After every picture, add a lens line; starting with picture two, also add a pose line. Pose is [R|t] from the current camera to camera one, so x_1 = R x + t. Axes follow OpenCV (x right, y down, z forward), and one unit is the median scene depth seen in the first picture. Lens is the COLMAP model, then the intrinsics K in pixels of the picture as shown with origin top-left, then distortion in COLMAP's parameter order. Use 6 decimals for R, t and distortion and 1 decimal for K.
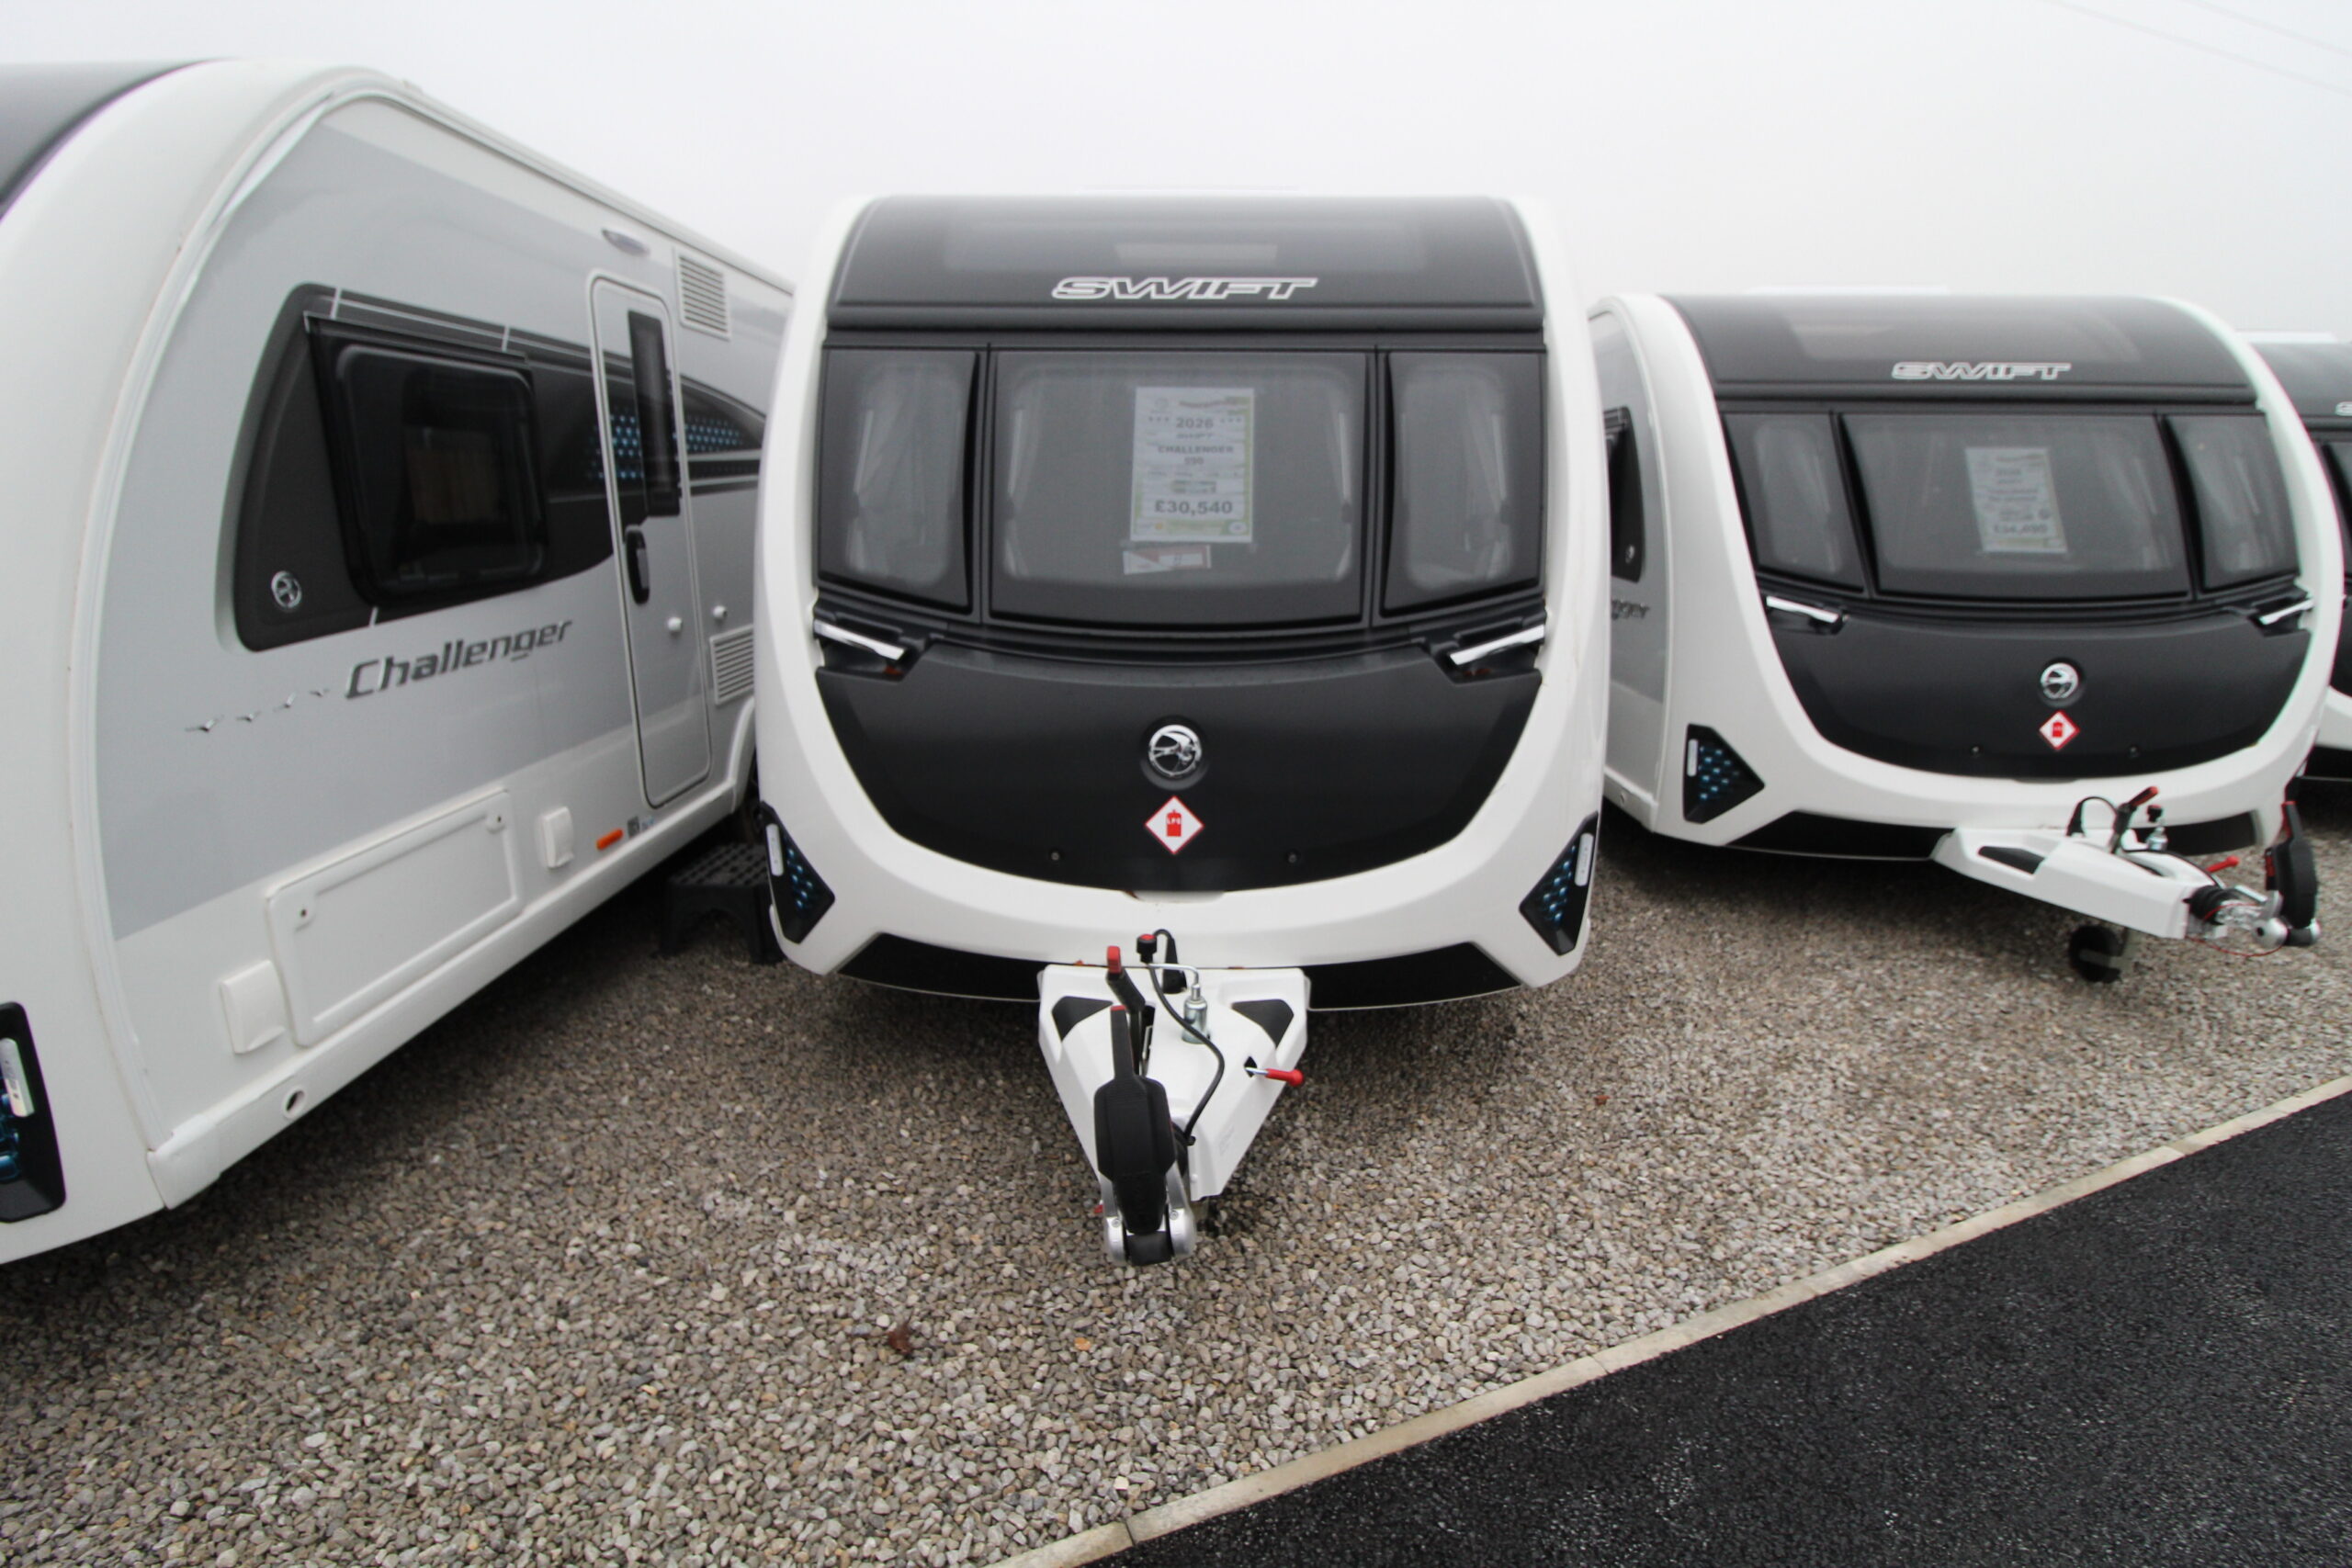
lens RADIAL K [[1102.0, 0, 1183.1], [0, 1102.0, 789.7], [0, 0, 1]] dist [-0.011345, -0.006621]
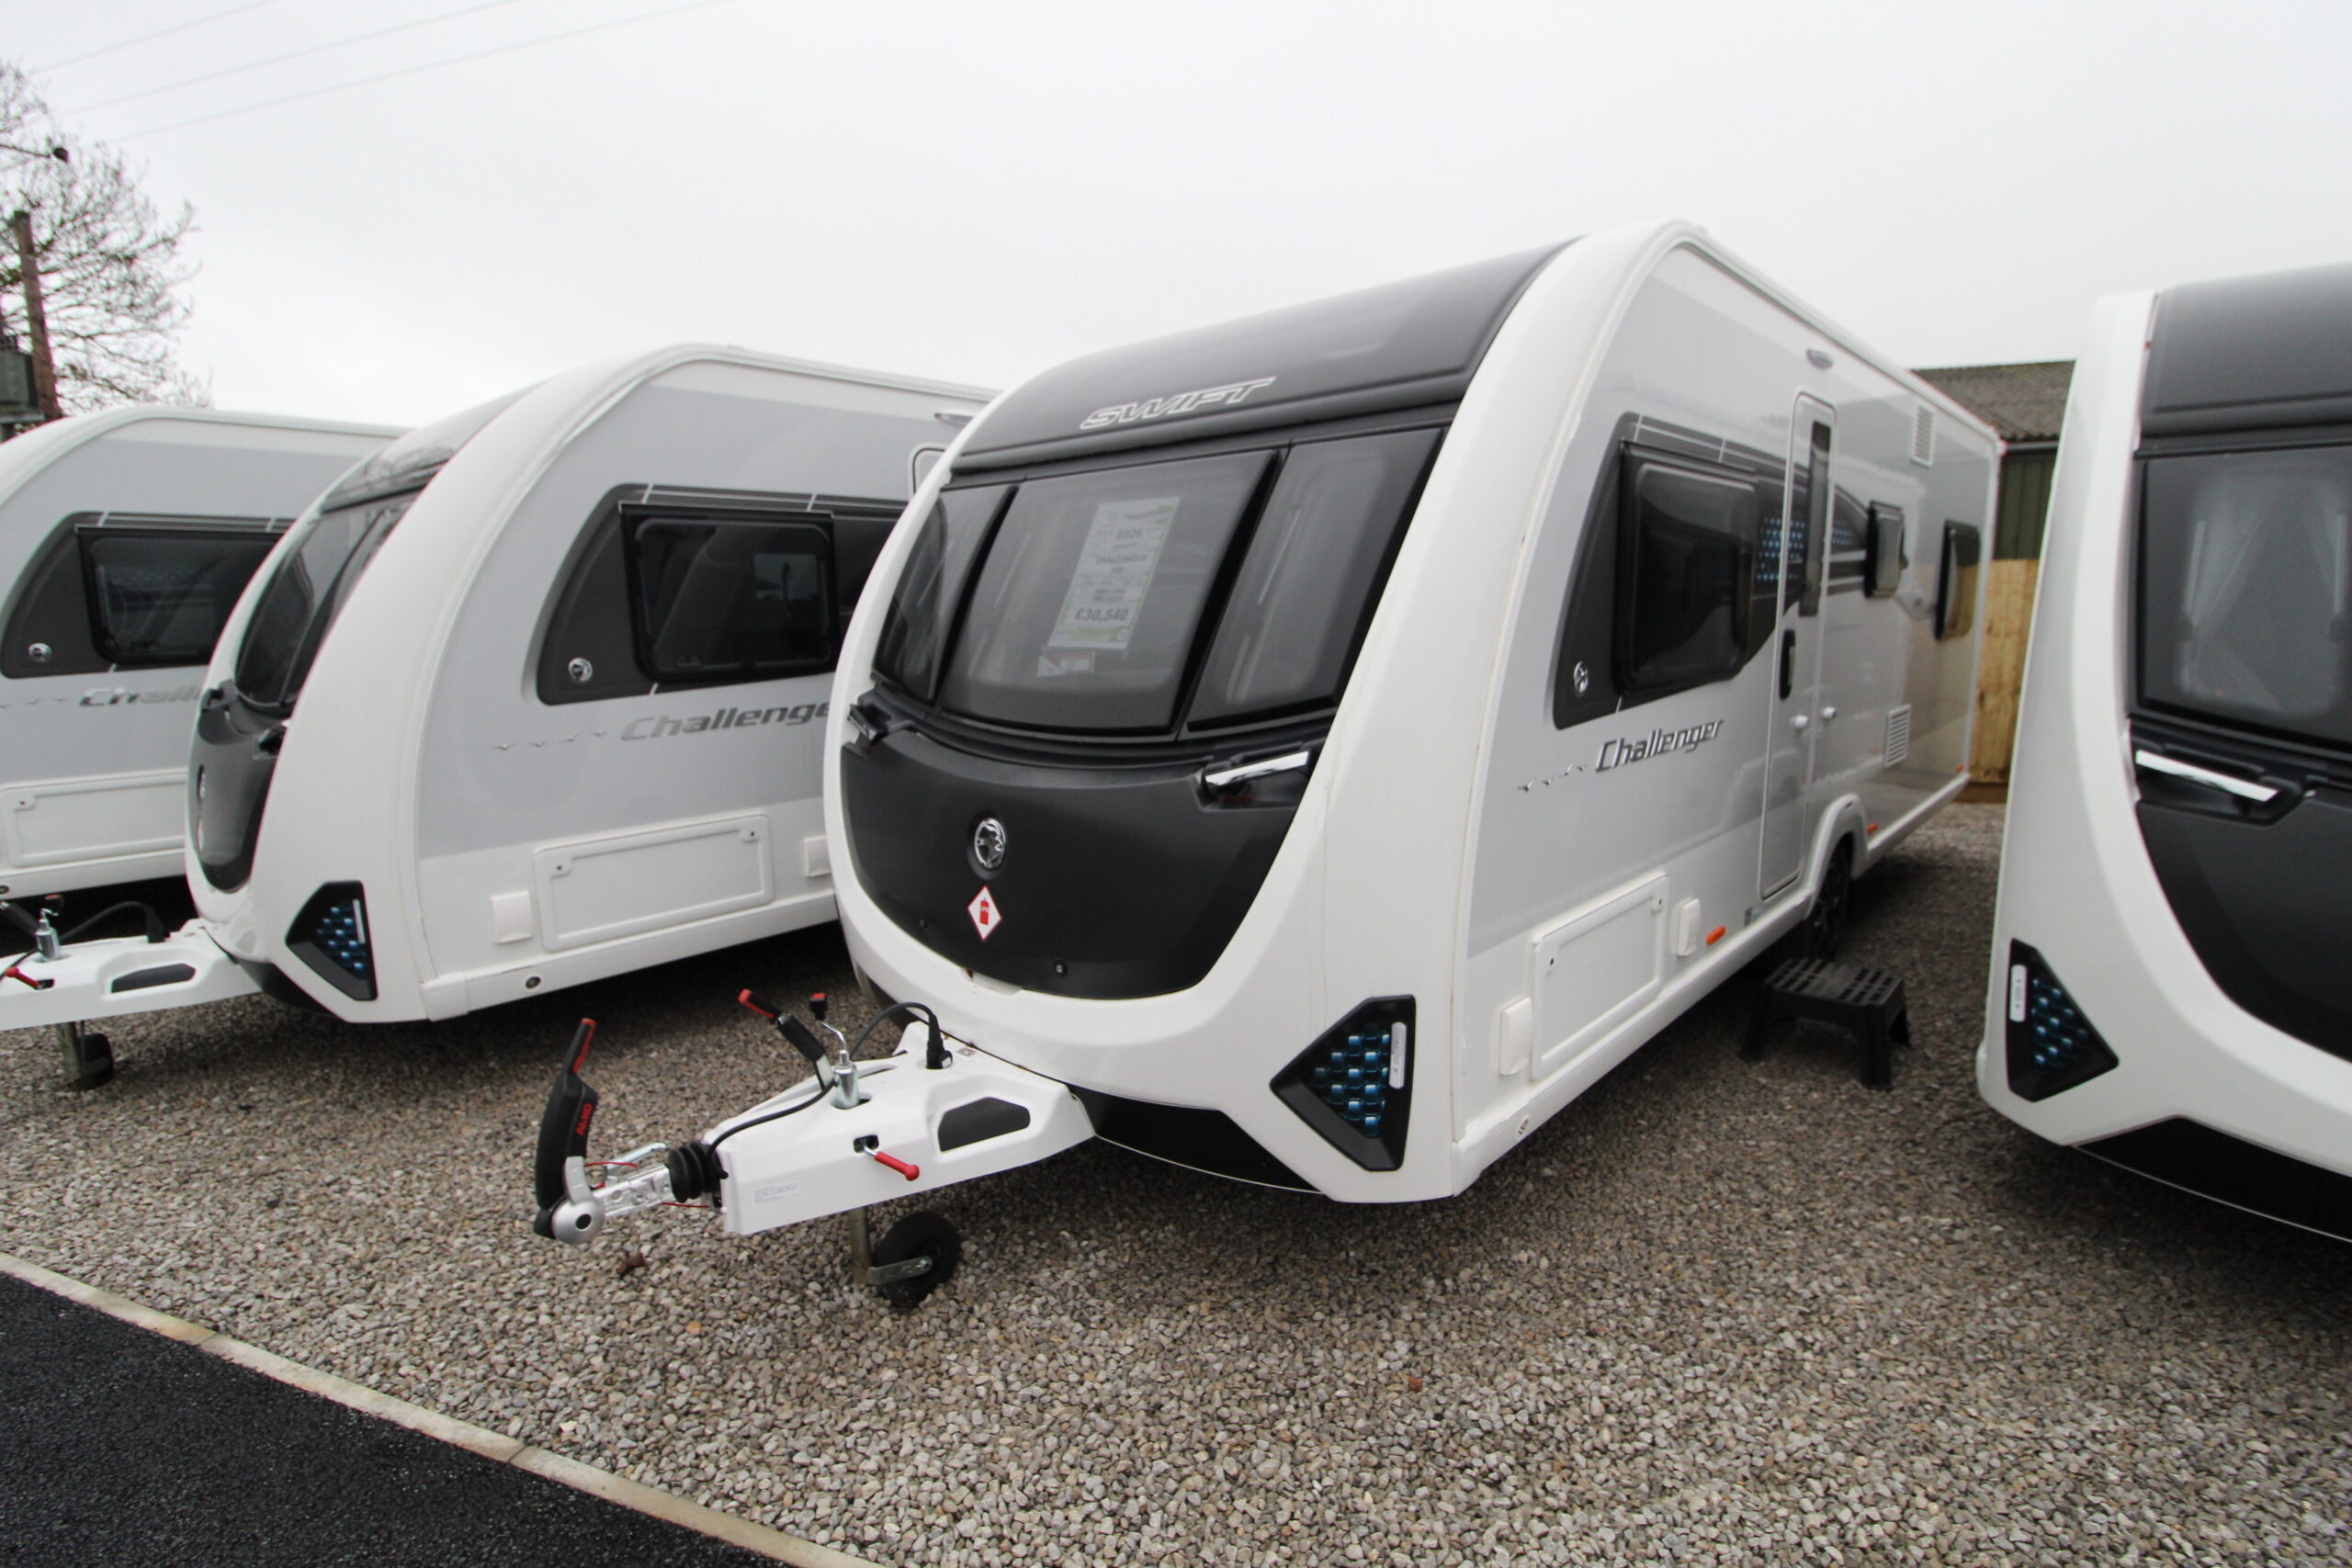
lens RADIAL K [[1102.0, 0, 1188.1], [0, 1102.0, 788.4], [0, 0, 1]] dist [-0.011345, -0.006621]
pose [[0.747224, 0.094054, -0.657883, 0.767230], [-0.156448, 0.987008, -0.036587, -0.072337], [0.645895, 0.130263, 0.752231, 0.302260]]
